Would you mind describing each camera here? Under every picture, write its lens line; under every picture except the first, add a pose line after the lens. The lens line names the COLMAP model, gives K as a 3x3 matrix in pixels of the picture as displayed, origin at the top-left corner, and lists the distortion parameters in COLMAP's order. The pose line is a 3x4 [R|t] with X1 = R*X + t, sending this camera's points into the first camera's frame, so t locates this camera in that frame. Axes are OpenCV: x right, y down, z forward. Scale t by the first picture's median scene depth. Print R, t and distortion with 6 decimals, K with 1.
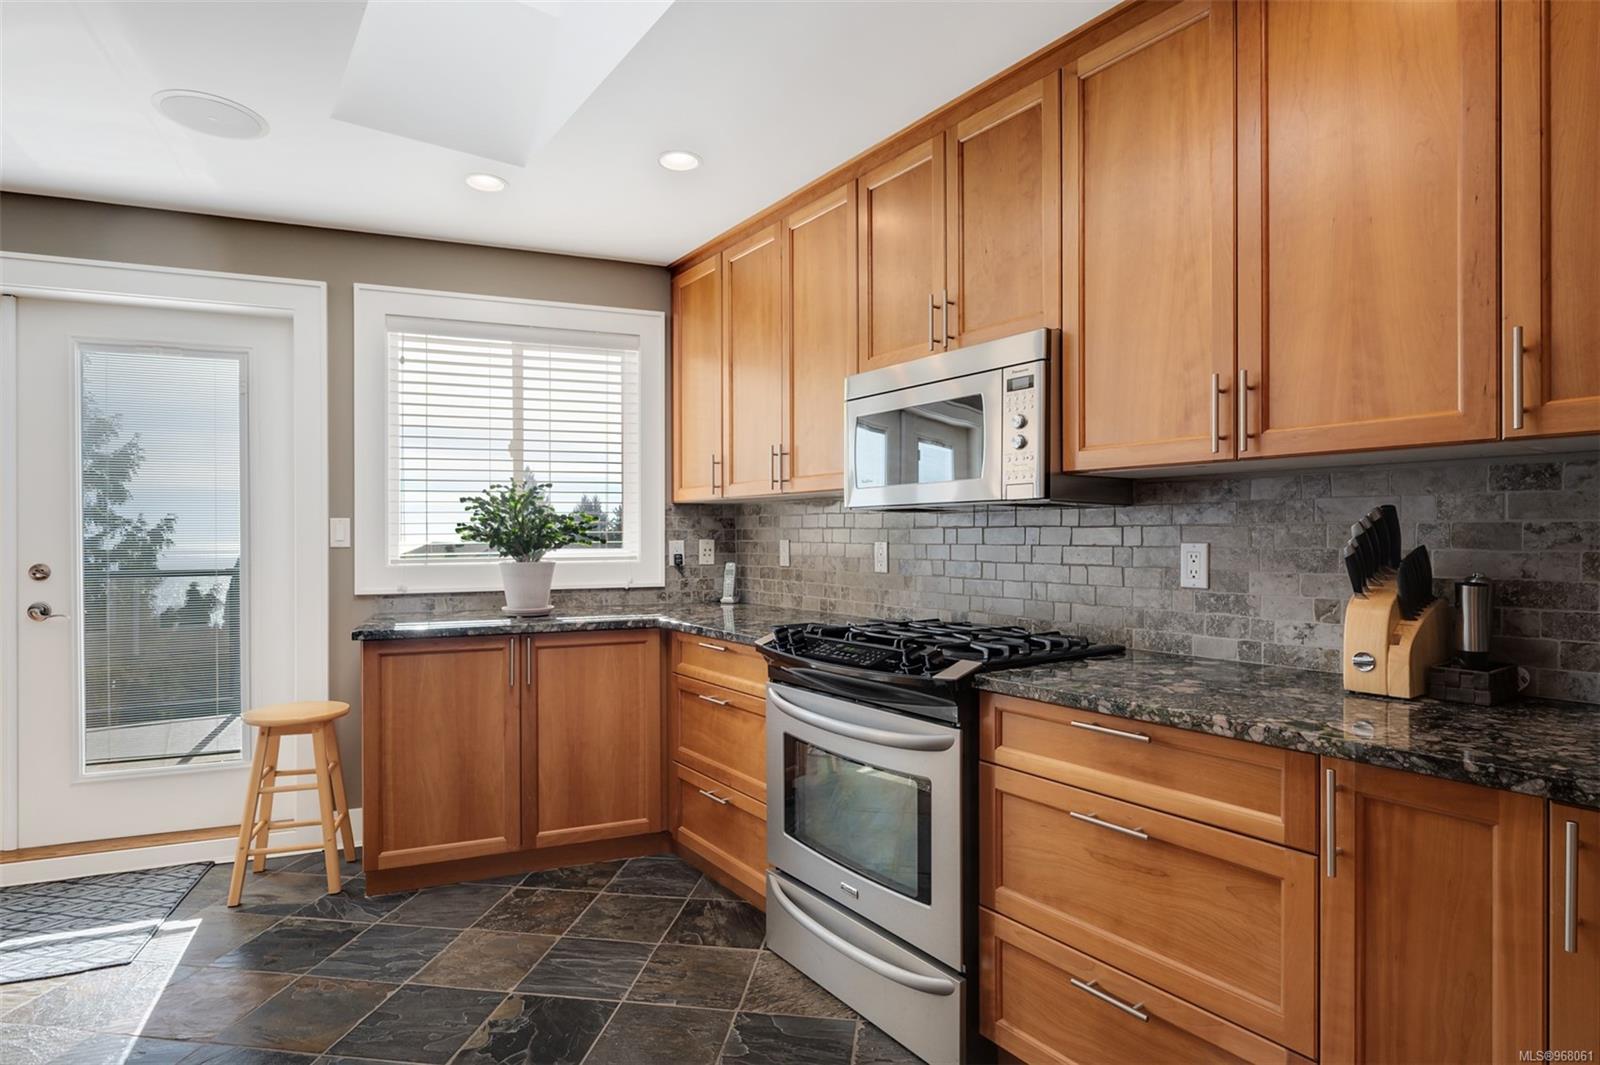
lens RADIAL K [[816.2, 0, 802.3], [0, 816.2, 537.5], [0, 0, 1]] dist [-0.001574, -0.000754]
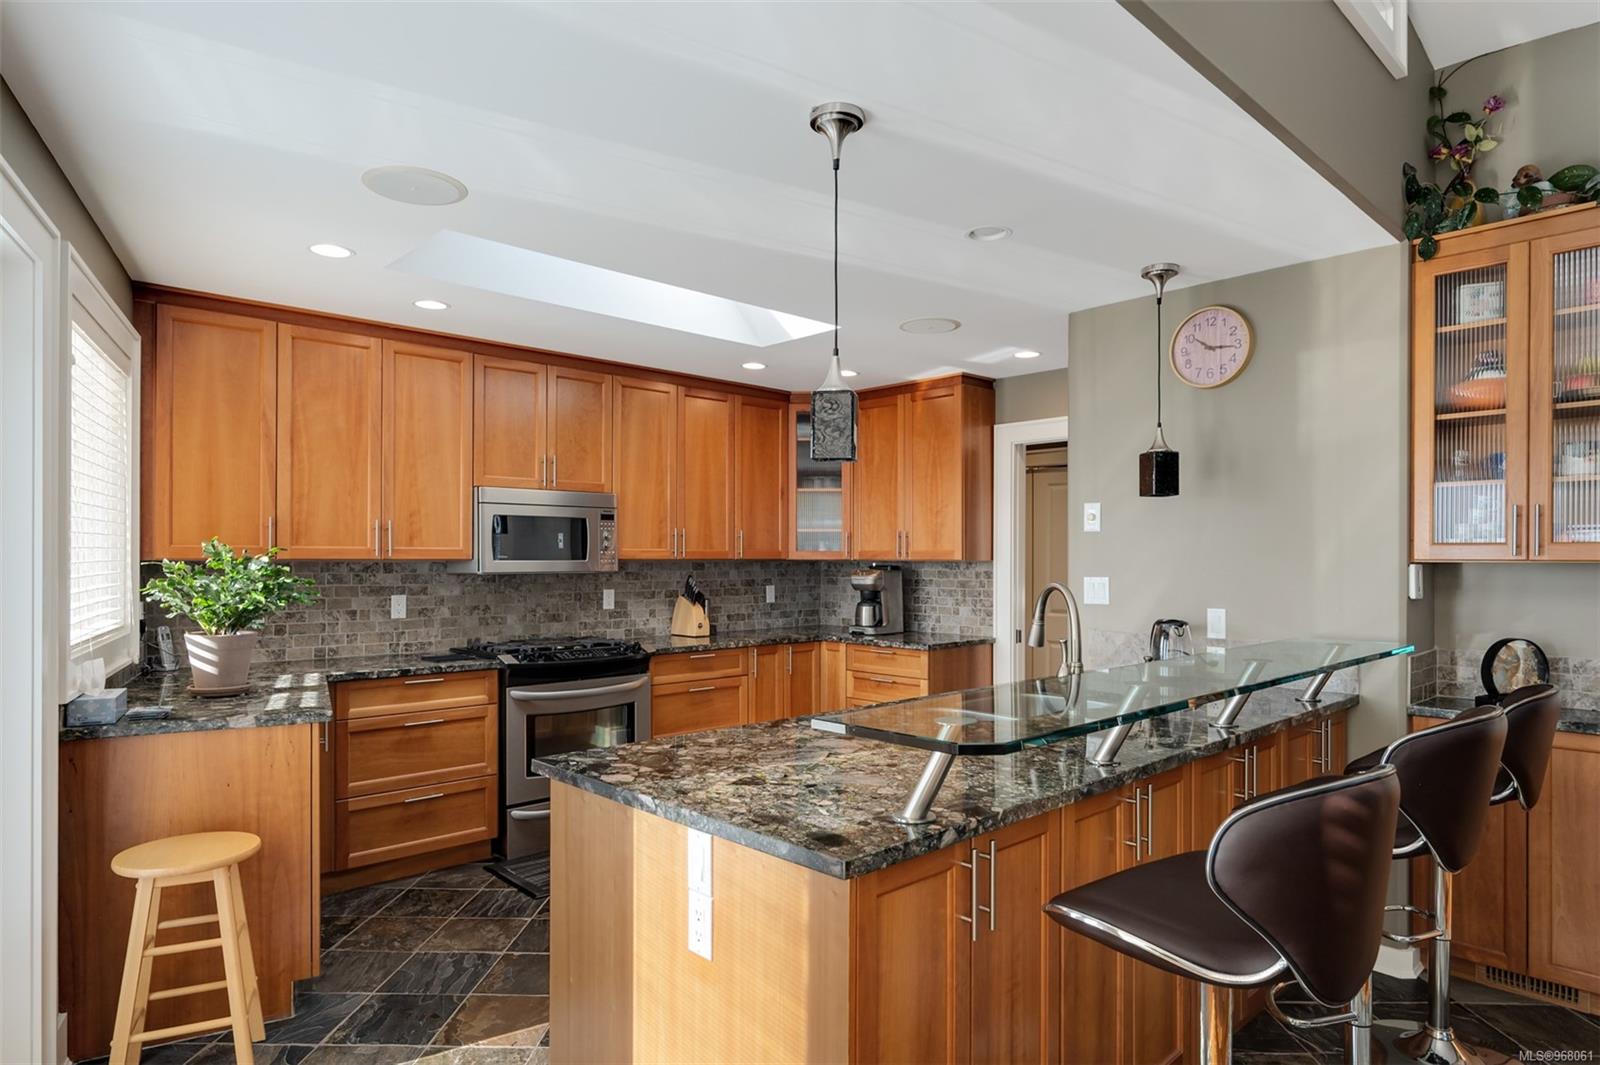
lens RADIAL K [[928.3, 0, 797.6], [0, 928.3, 553.8], [0, 0, 1]] dist [-0.001383, -0.000679]
pose [[-0.109144, 0.006433, 0.994005, -1.672423], [0.000614, 0.999979, -0.006404, -0.058867], [-0.994026, -0.000089, -0.109146, 0.588625]]
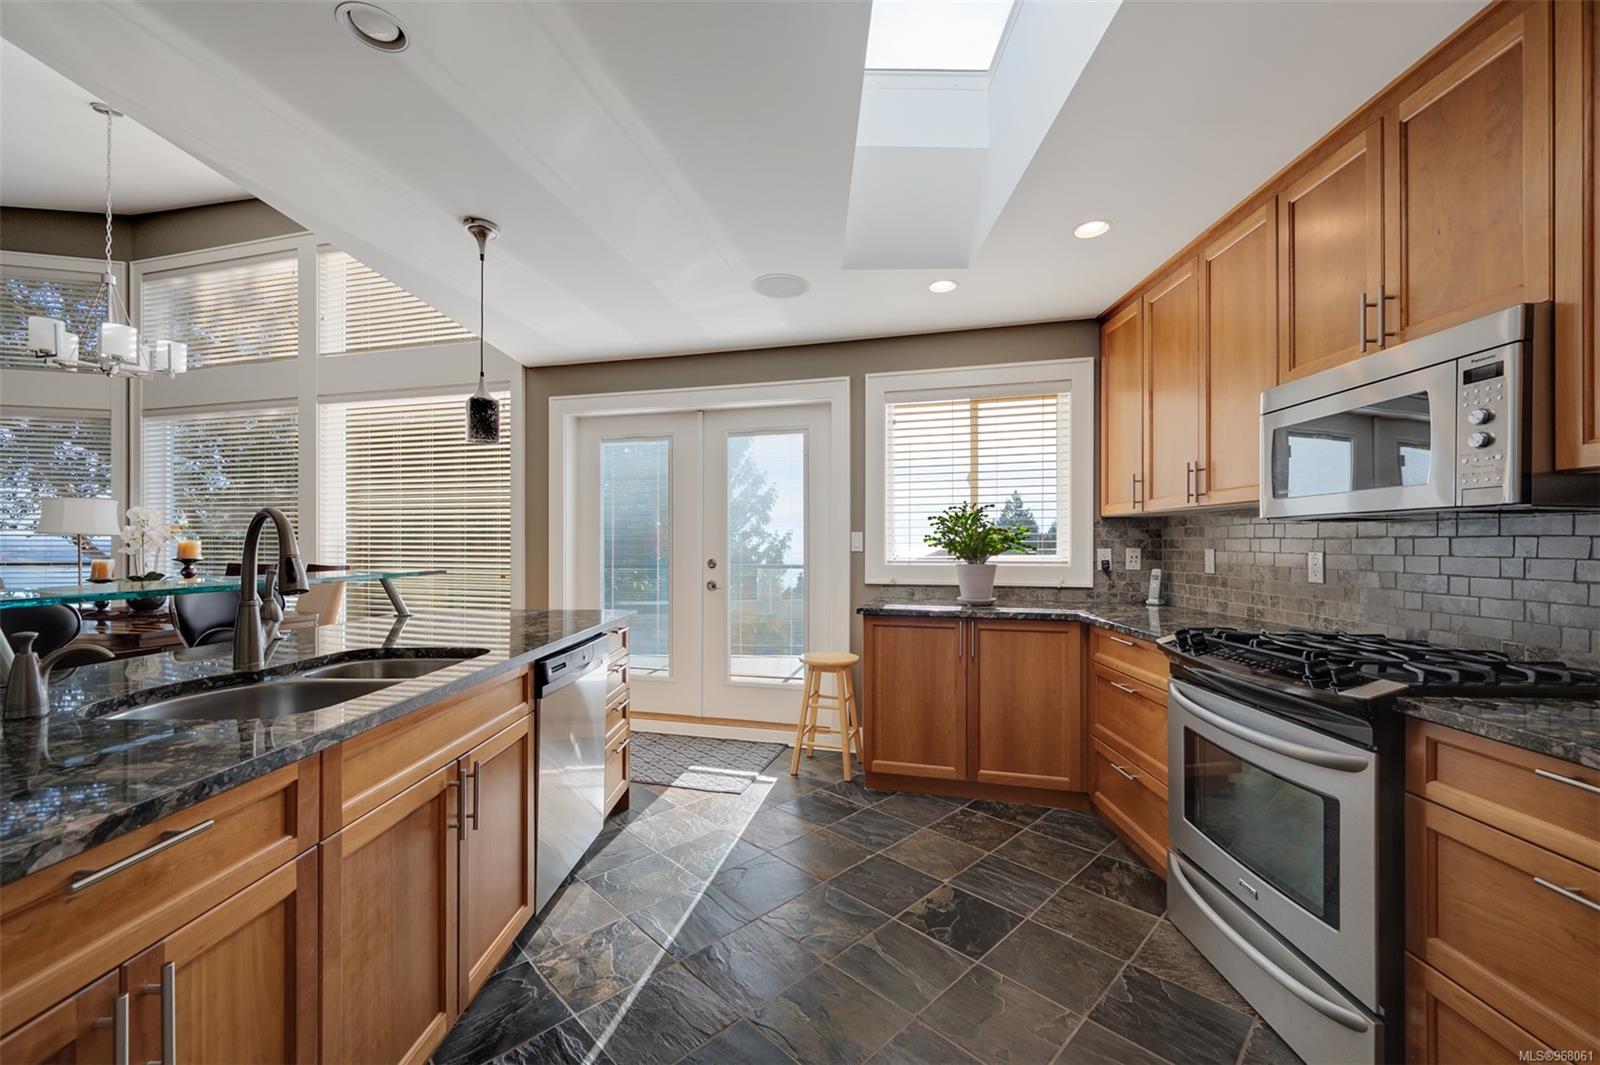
lens RADIAL K [[633.3, 0, 807.2], [0, 633.3, 542.0], [0, 0, 1]] dist [-0.000404, 0.000300]
pose [[0.799856, 0.001774, -0.600190, 0.072333], [-0.004814, 0.999982, -0.003461, -0.001237], [0.600173, 0.005658, 0.799850, 0.016691]]
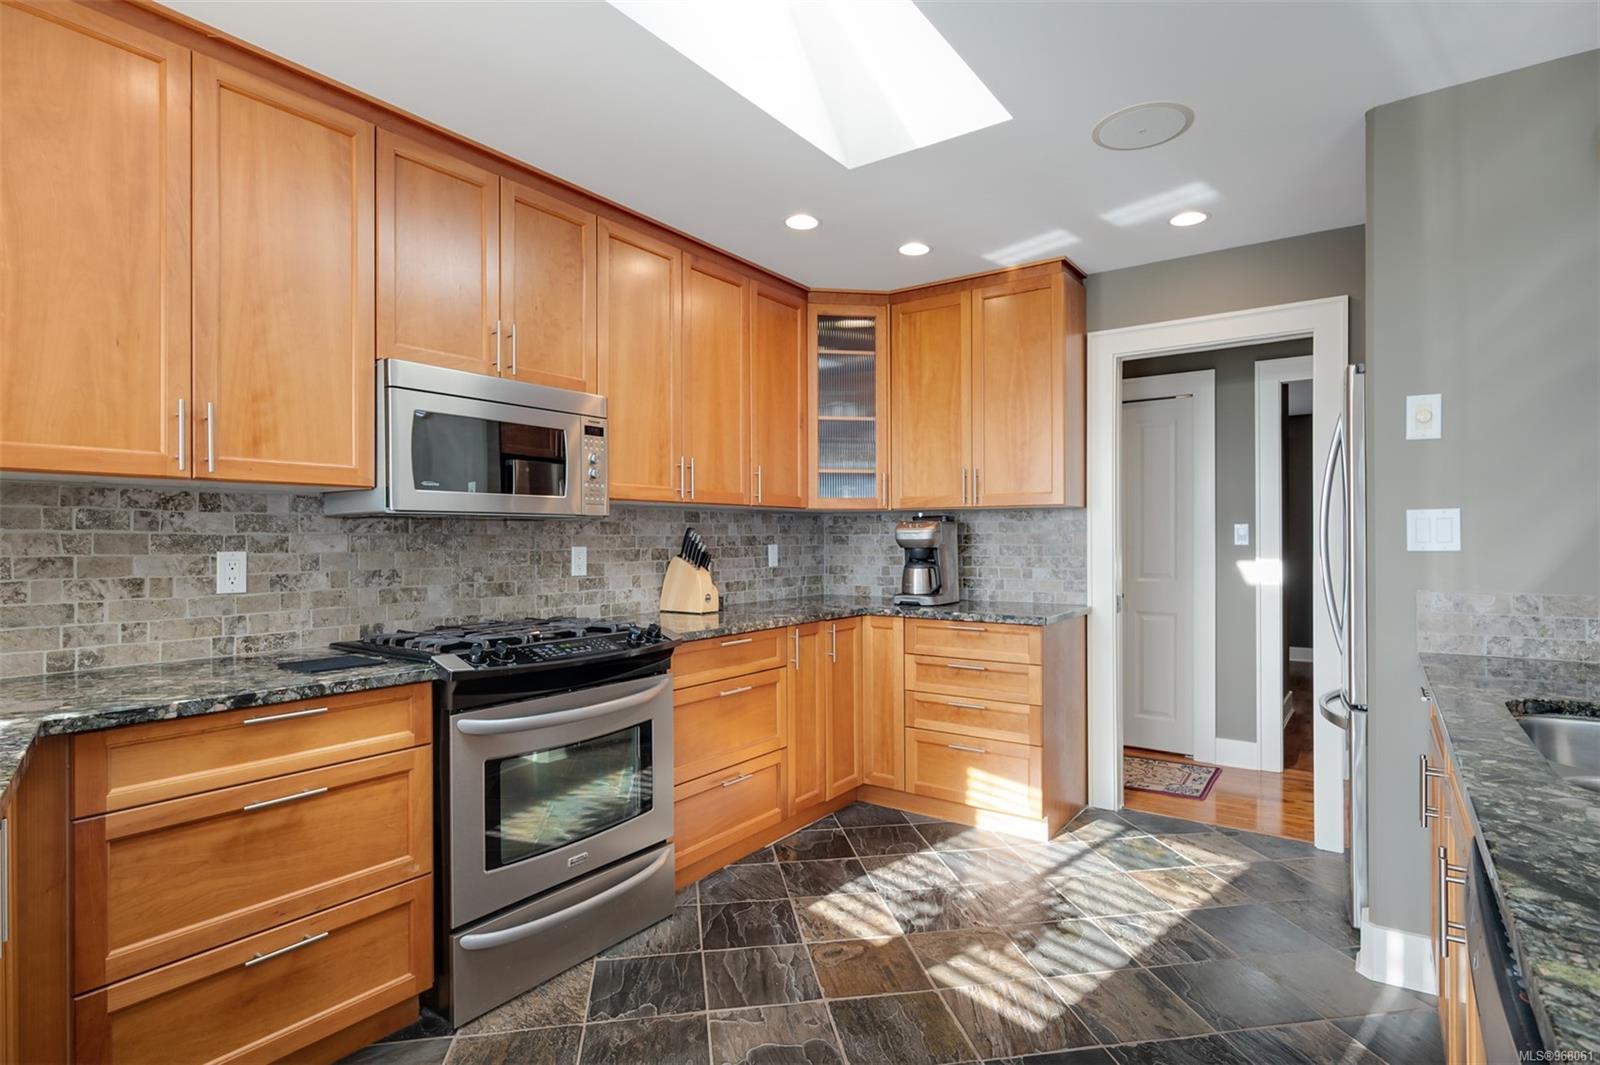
lens RADIAL K [[816.2, 0, 802.3], [0, 816.2, 537.5], [0, 0, 1]] dist [-0.001574, -0.000754]
pose [[-0.302048, 0.004113, 0.953284, -0.871053], [0.004967, 0.999984, -0.002740, -0.003424], [-0.953280, 0.003907, -0.302063, 0.825341]]
